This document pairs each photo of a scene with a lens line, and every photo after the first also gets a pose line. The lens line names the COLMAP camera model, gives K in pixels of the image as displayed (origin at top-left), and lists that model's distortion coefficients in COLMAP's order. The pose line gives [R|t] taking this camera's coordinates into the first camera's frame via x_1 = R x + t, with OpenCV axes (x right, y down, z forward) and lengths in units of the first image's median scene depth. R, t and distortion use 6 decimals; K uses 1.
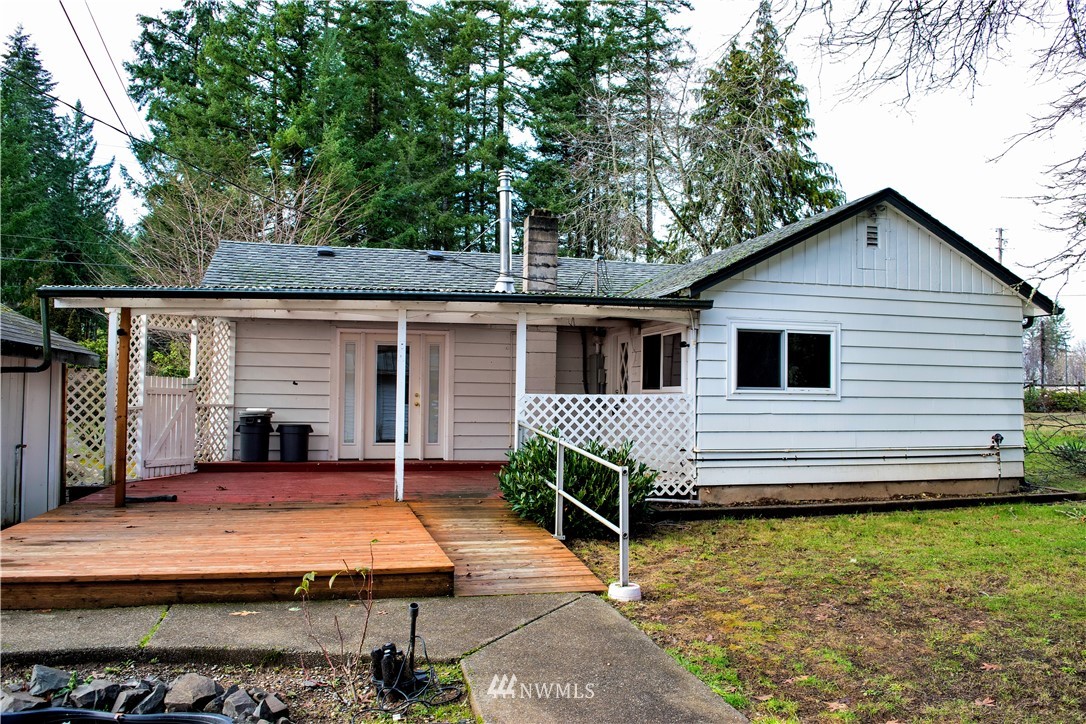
lens RADIAL K [[854.3, 0, 542.3], [0, 854.3, 357.1], [0, 0, 1]] dist [-0.087405, 0.007021]
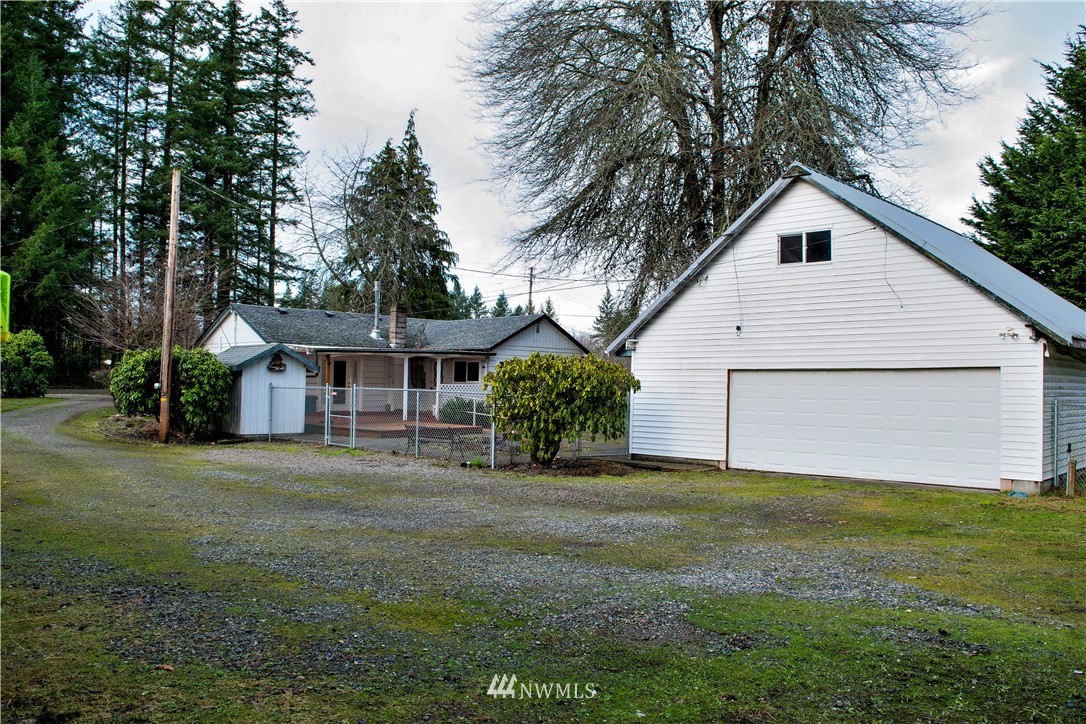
lens RADIAL K [[854.3, 0, 542.3], [0, 854.3, 357.1], [0, 0, 1]] dist [-0.087405, 0.007021]
pose [[0.848200, 0.019770, 0.529307, -0.336036], [-0.032605, 0.999357, 0.014922, -0.027546], [-0.528672, -0.029915, 0.848299, -0.439312]]
